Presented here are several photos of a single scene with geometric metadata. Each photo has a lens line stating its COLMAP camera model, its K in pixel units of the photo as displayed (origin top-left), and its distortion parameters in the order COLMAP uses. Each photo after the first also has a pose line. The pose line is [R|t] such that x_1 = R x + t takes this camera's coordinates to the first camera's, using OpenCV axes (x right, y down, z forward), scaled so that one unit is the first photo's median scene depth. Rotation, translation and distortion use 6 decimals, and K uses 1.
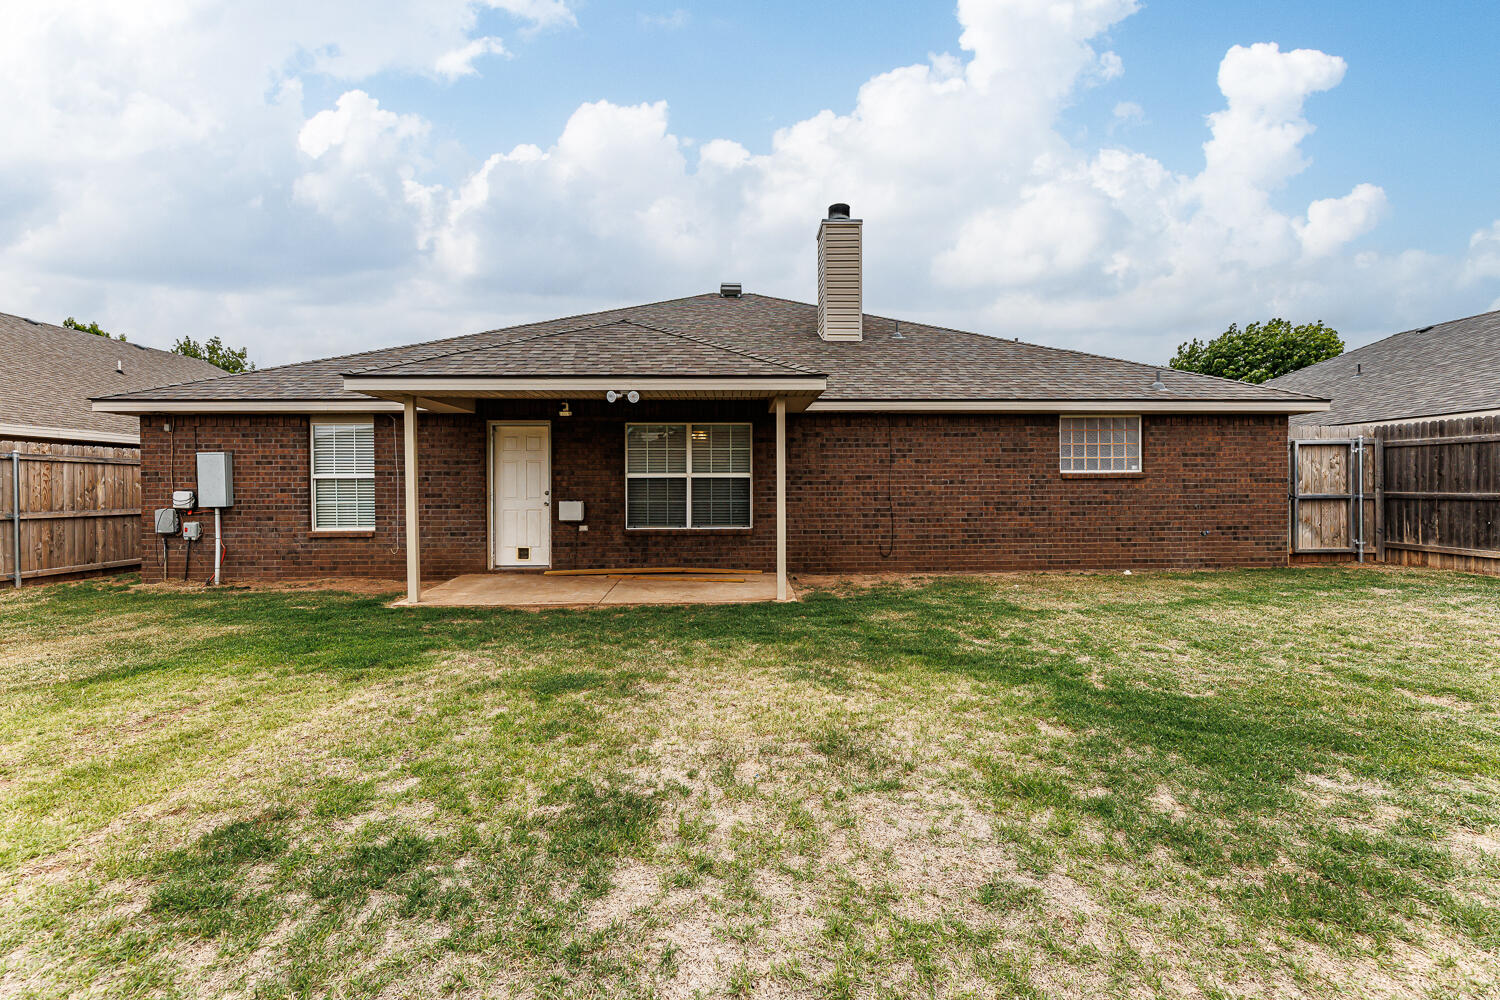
lens RADIAL K [[615.5, 0, 735.4], [0, 615.5, 491.4], [0, 0, 1]] dist [-0.008484, 0.003527]
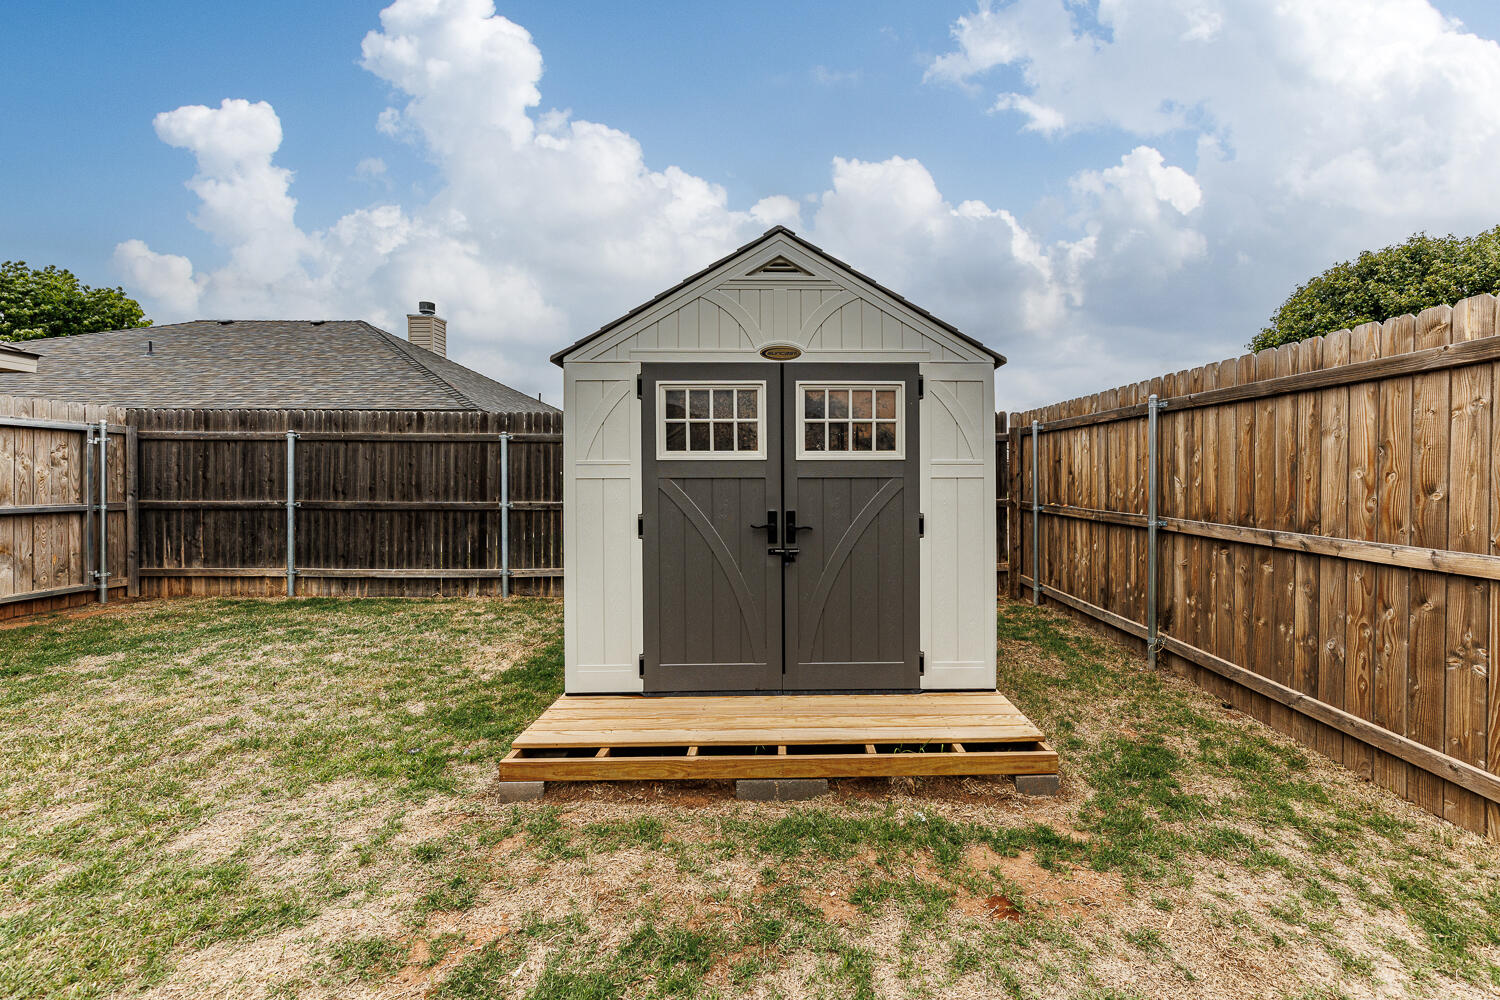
lens RADIAL K [[615.5, 0, 803.4], [0, 615.5, 476.0], [0, 0, 1]] dist [-0.008484, 0.003527]
pose [[-0.001332, 0.017072, 0.999853, 0.342030], [0.009455, 0.999810, -0.017059, -0.008889], [-0.999954, 0.009431, -0.001494, 0.216122]]
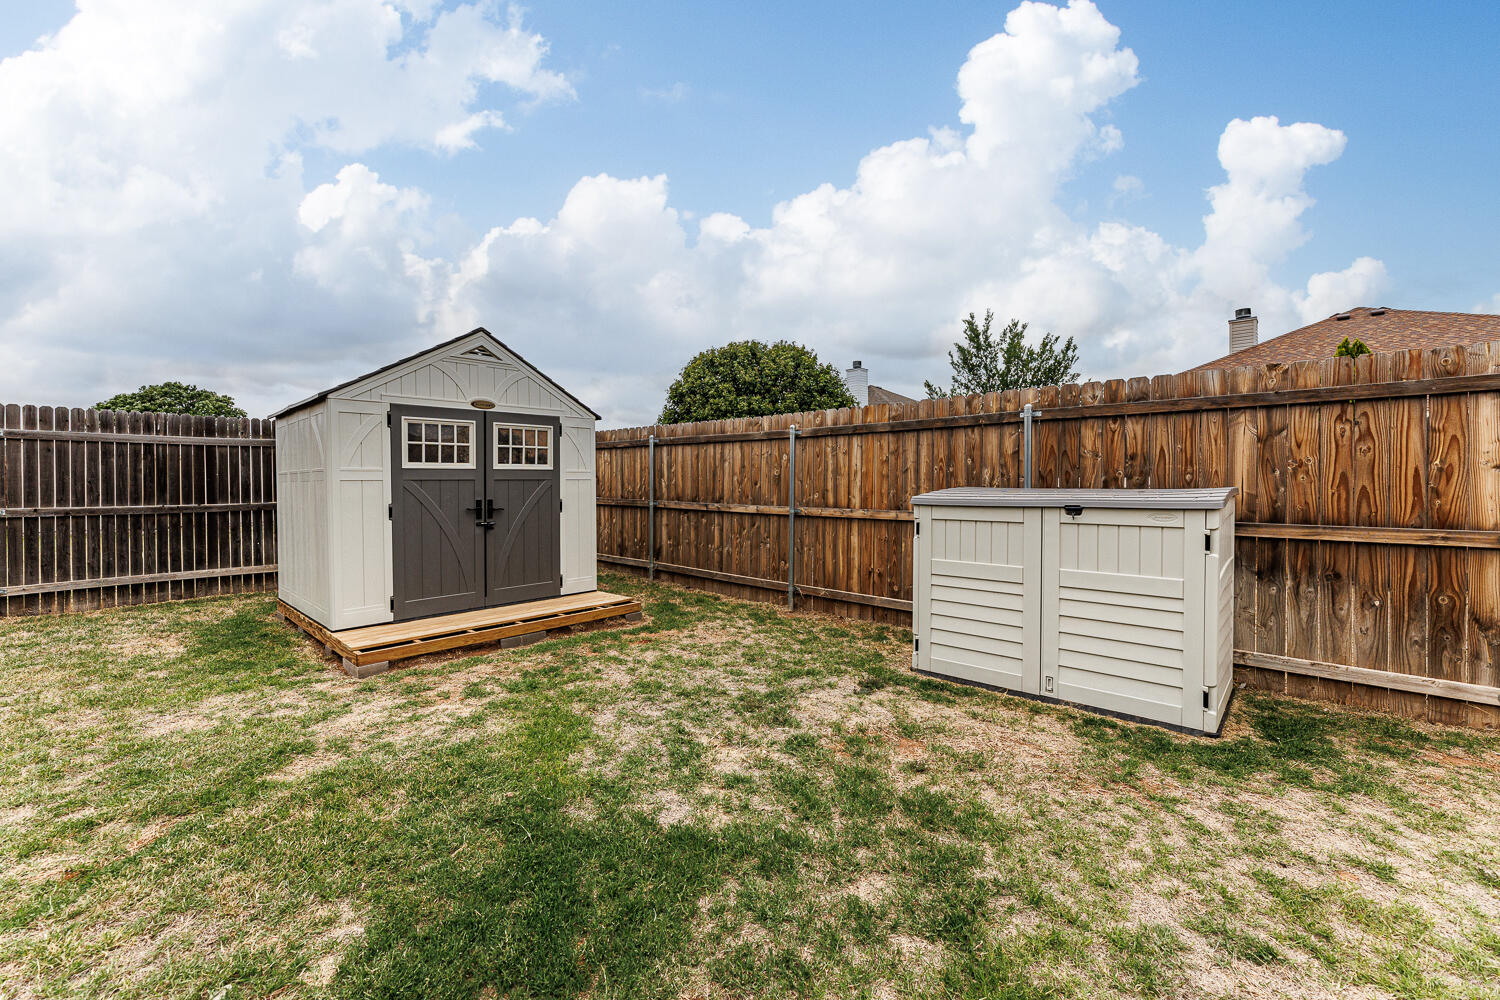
lens RADIAL K [[615.5, 0, 748.5], [0, 615.5, 495.0], [0, 0, 1]] dist [-0.008484, 0.003527]
pose [[-0.712936, -0.001724, 0.701227, 0.075984], [0.018416, 0.999606, 0.021180, -0.006972], [-0.700987, 0.028014, -0.712623, 0.498060]]
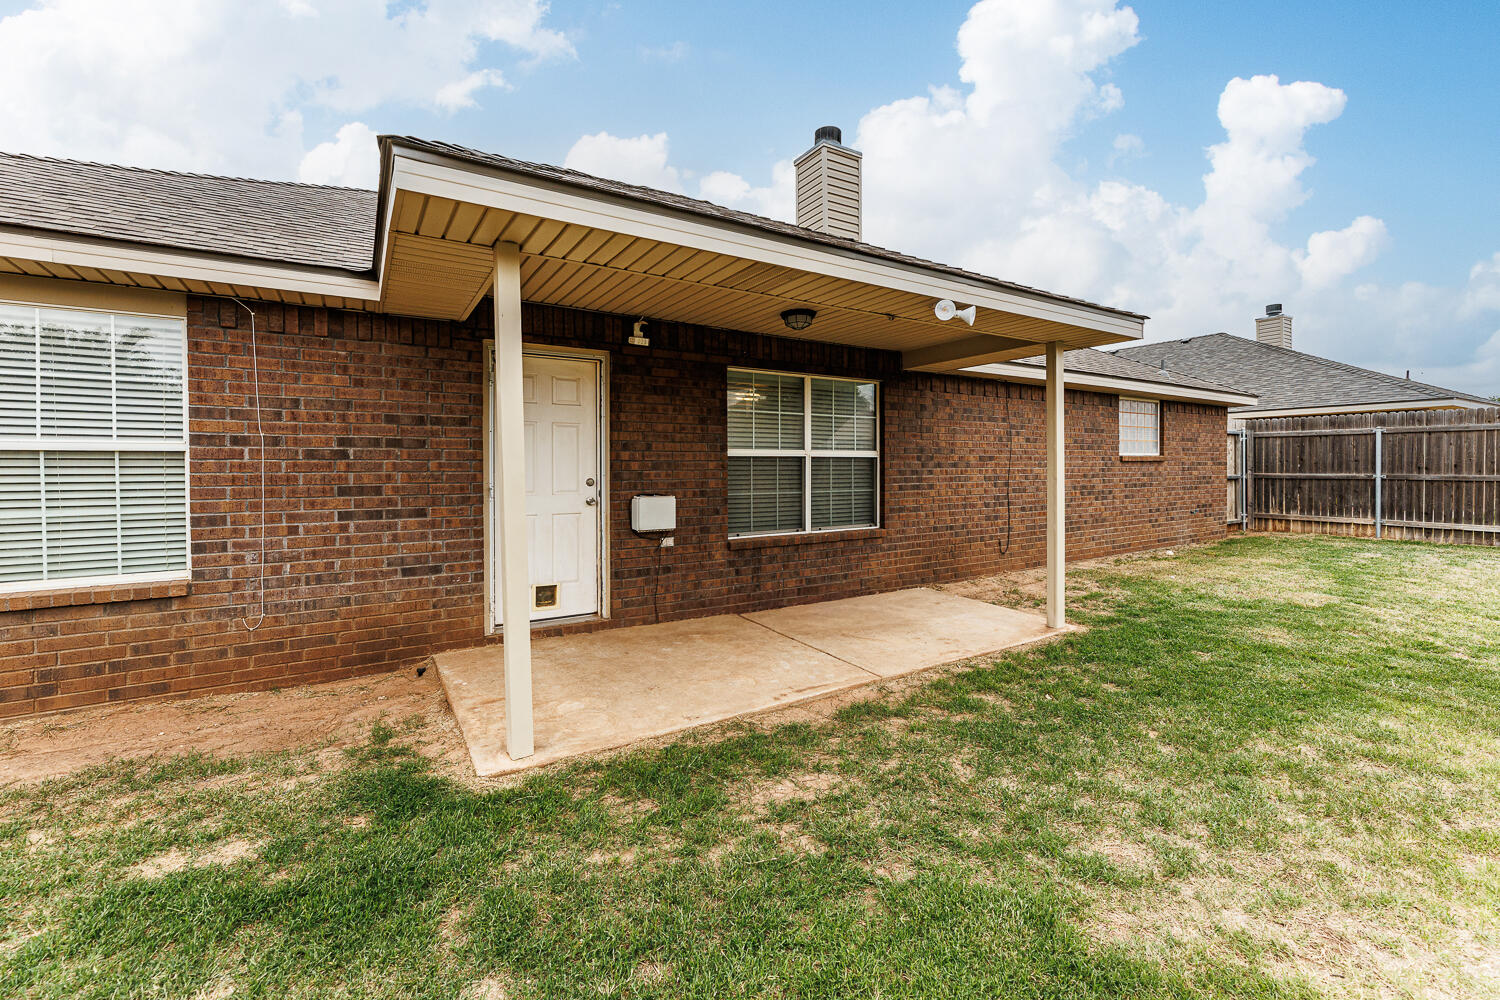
lens RADIAL K [[615.5, 0, 759.9], [0, 615.5, 471.6], [0, 0, 1]] dist [-0.008484, 0.003527]
pose [[0.861352, -0.003184, 0.507998, -0.466968], [0.006539, 0.999967, -0.004819, -0.003338], [-0.507966, 0.007473, 0.861345, 0.455626]]
